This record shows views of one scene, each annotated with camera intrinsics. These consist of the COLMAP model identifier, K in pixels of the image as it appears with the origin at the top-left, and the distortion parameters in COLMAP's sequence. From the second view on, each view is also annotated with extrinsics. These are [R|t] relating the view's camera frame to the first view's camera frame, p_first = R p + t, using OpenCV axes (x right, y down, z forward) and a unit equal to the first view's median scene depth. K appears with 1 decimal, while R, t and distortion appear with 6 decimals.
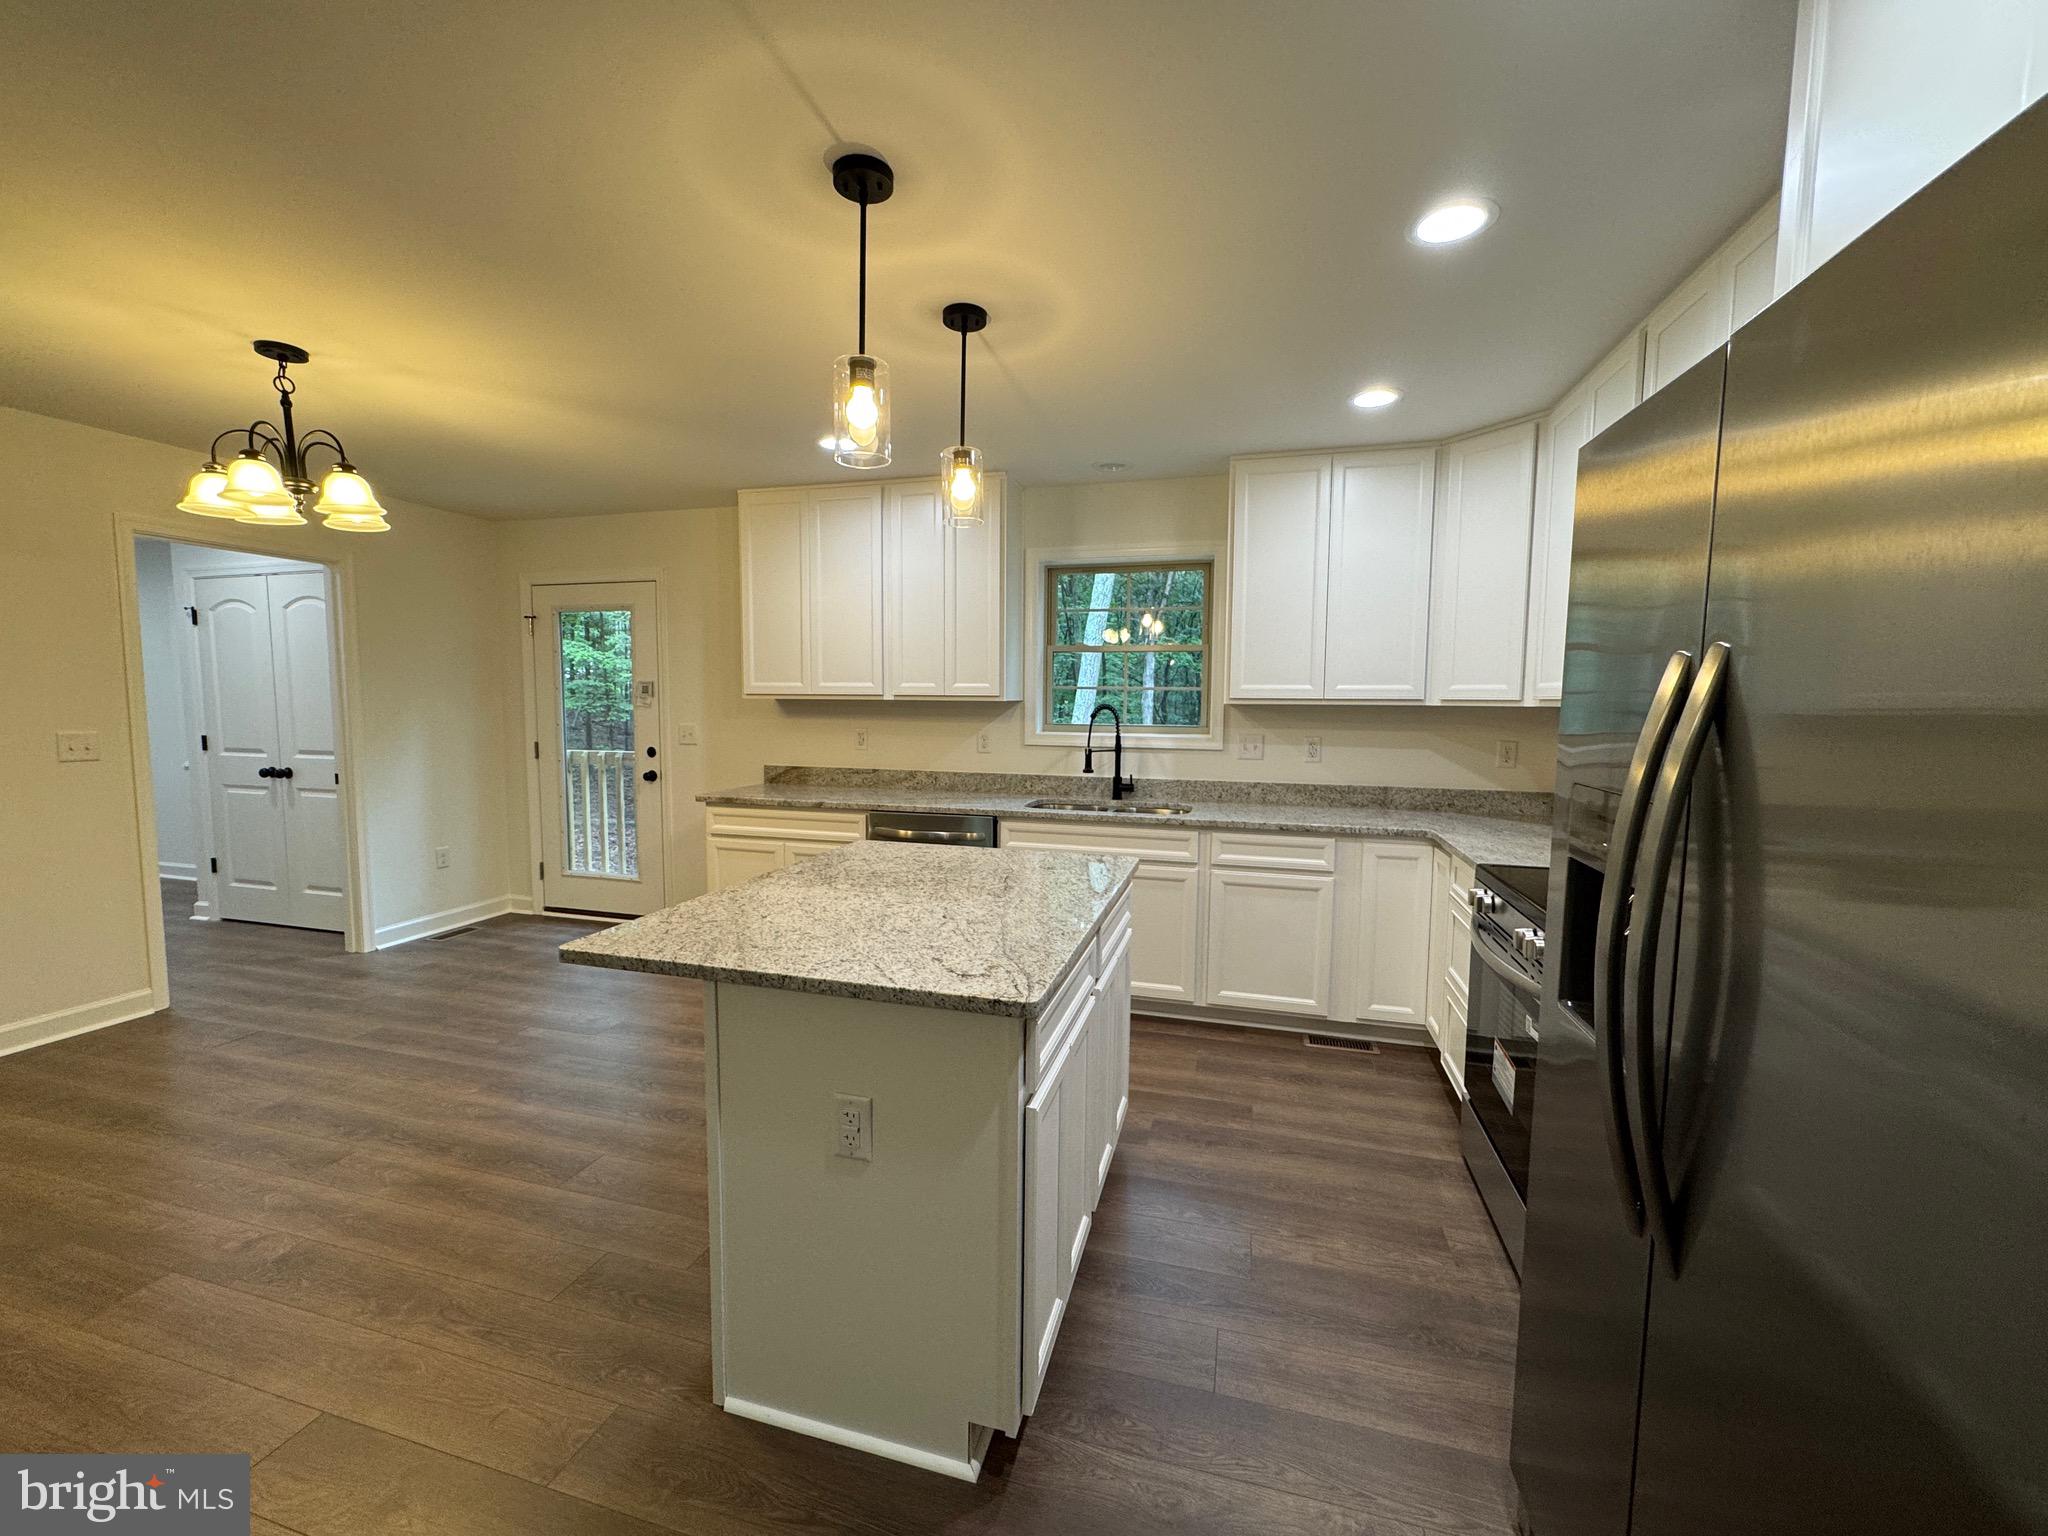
lens RADIAL K [[809.7, 0, 1024.0], [0, 809.7, 768.0], [0, 0, 1]] dist [0.001553, 0.000004]
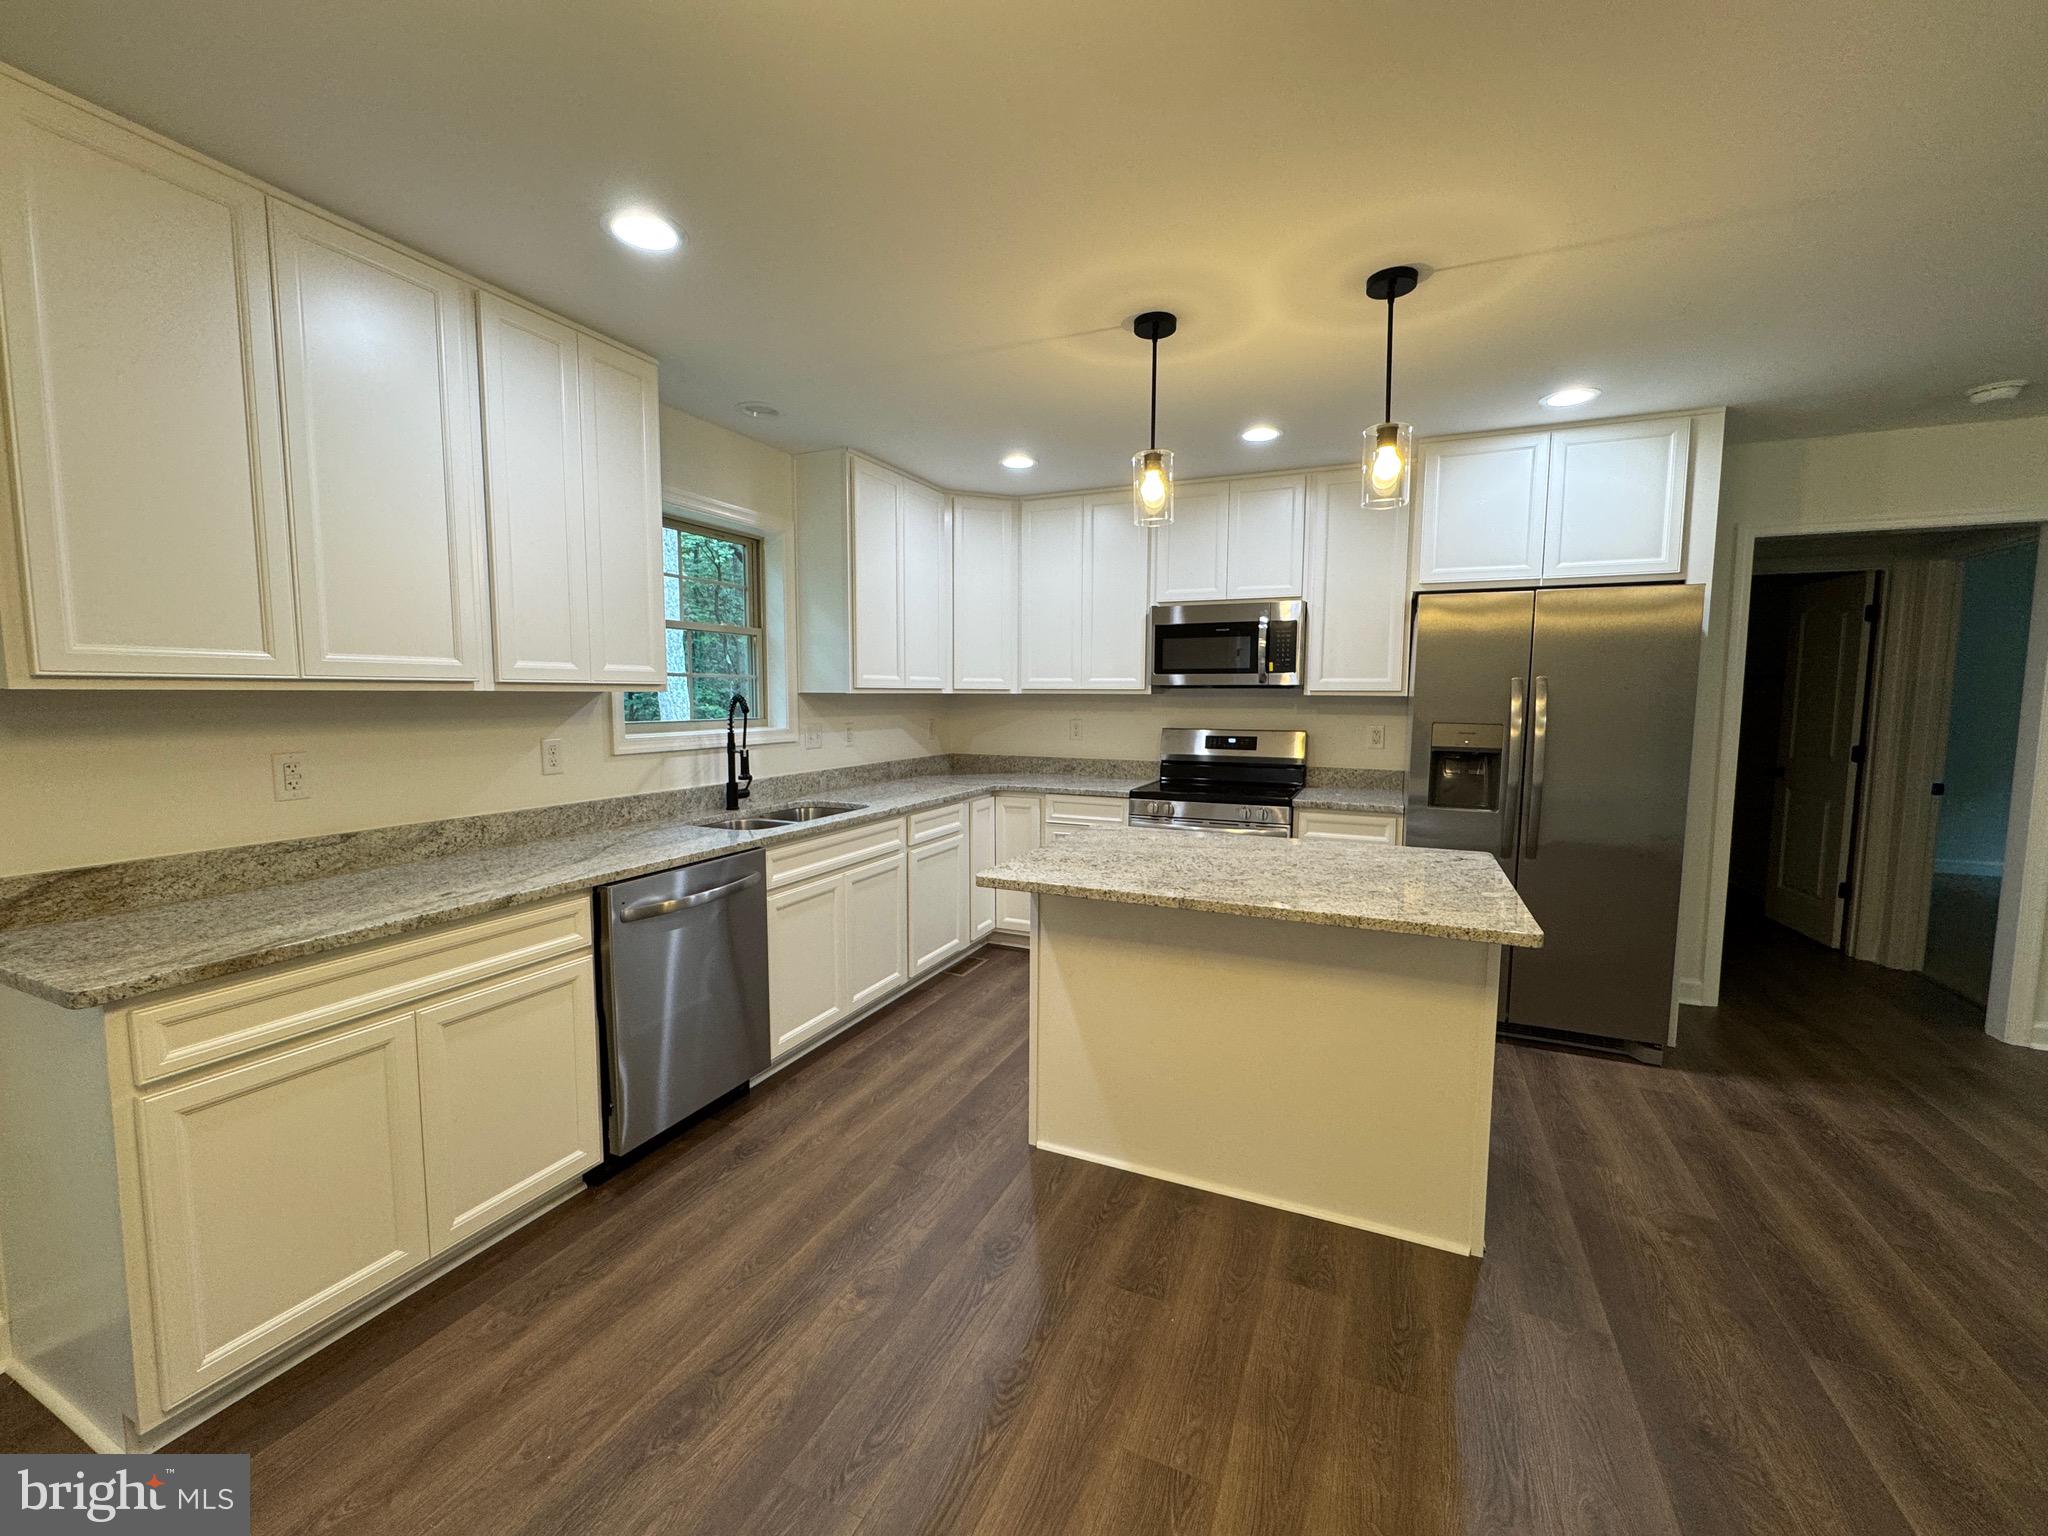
lens RADIAL K [[817.1, 0, 1022.1], [0, 817.1, 763.3], [0, 0, 1]] dist [-0.002175, -0.000443]
pose [[0.149167, -0.093978, 0.984336, -0.793492], [0.075815, 0.993630, 0.083377, -0.066736], [-0.985901, 0.062190, 0.155341, 0.691077]]
